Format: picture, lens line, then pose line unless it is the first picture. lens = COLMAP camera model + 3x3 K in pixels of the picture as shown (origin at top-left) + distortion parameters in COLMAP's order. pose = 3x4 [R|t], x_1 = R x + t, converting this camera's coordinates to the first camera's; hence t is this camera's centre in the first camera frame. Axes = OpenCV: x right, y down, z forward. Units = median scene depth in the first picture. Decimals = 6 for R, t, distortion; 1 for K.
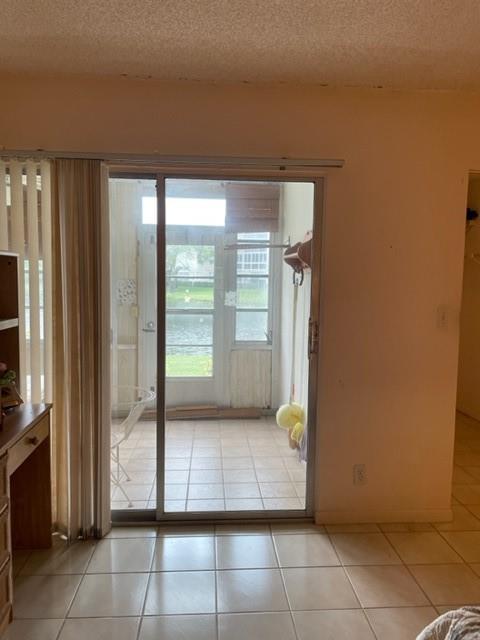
lens RADIAL K [[483.1, 0, 245.2], [0, 483.1, 319.0], [0, 0, 1]] dist [0.082611, -0.097712]
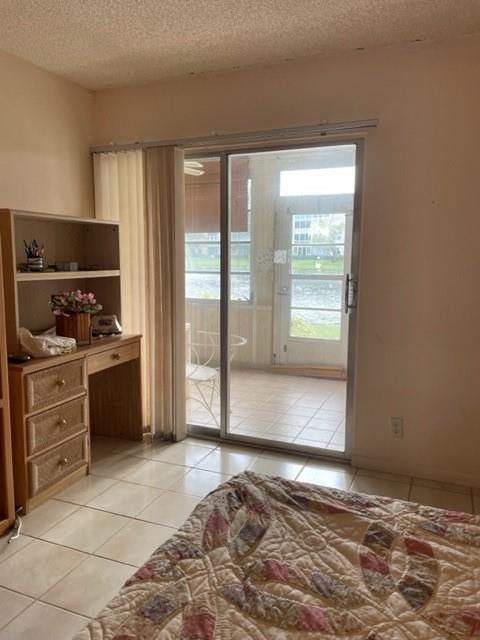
lens RADIAL K [[486.1, 0, 240.3], [0, 486.1, 315.6], [0, 0, 1]] dist [0.110064, -0.131771]
pose [[0.896081, 0.047872, -0.441302, 0.407594], [-0.029840, 0.998415, 0.047717, 0.045477], [0.442887, -0.029590, 0.896089, -0.074551]]
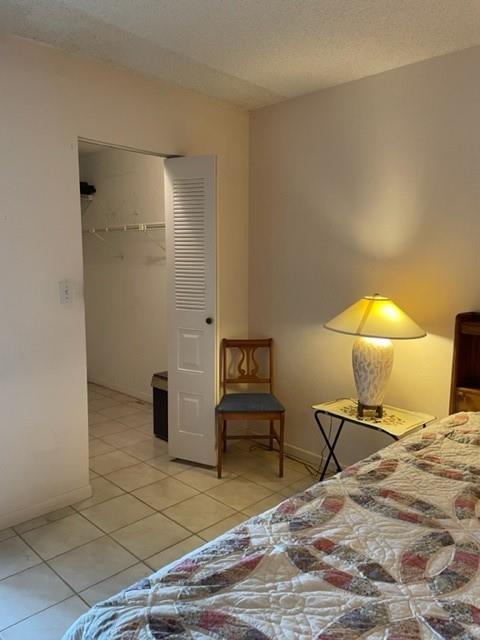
lens RADIAL K [[486.0, 0, 247.5], [0, 486.0, 319.8], [0, 0, 1]] dist [0.098074, -0.133852]
pose [[0.749456, -0.093953, 0.655354, 0.040127], [0.062895, 0.995506, 0.070792, 0.006037], [-0.659060, -0.011837, 0.751997, 0.050957]]
